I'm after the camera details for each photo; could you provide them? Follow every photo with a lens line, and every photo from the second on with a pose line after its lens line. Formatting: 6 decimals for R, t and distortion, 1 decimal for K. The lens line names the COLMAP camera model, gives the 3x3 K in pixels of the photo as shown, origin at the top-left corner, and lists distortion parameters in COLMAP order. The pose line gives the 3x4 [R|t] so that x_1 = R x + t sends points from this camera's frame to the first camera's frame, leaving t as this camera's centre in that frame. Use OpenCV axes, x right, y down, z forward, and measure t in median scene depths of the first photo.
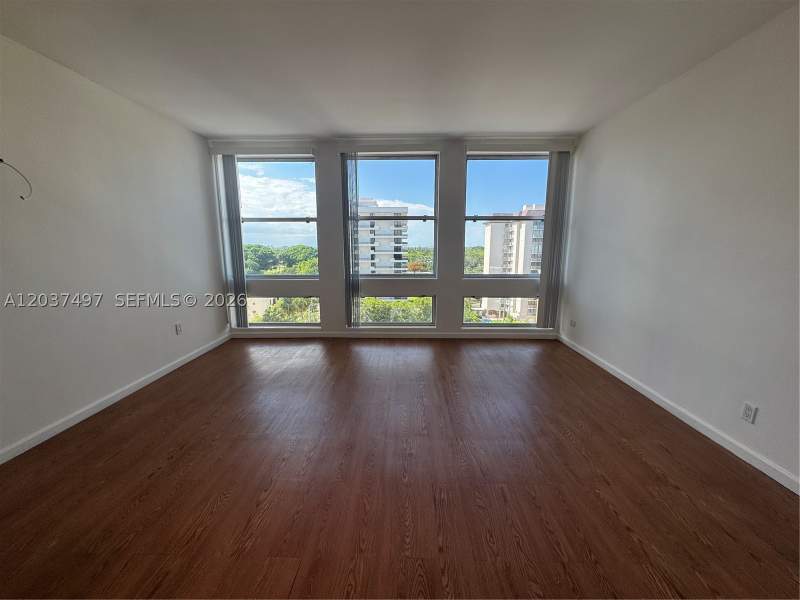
lens RADIAL K [[317.5, 0, 394.9], [0, 317.5, 298.9], [0, 0, 1]] dist [-0.006731, -0.000018]
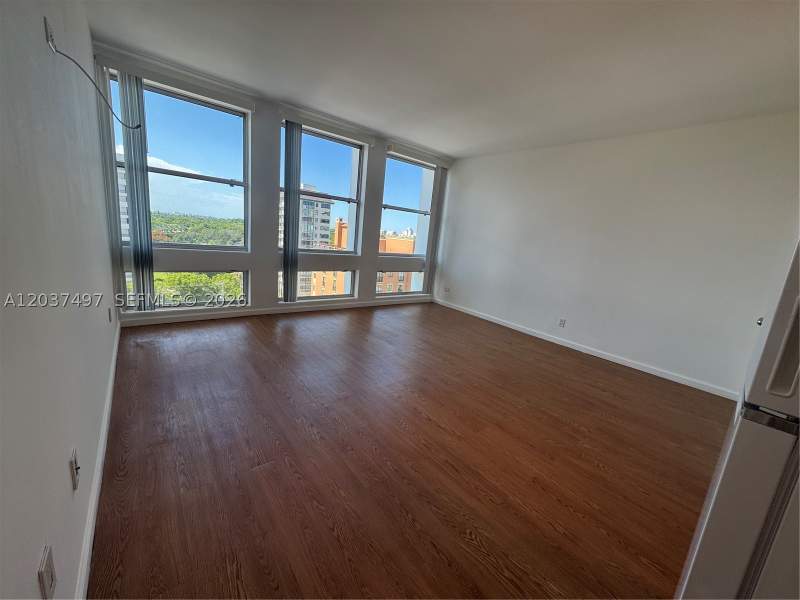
lens RADIAL K [[317.5, 0, 400.4], [0, 317.5, 302.0], [0, 0, 1]] dist [-0.006731, -0.000018]
pose [[0.759786, -0.063425, 0.647072, -0.512183], [0.006016, 0.995874, 0.090549, 0.000394], [-0.650145, -0.064905, 0.757033, 0.017183]]
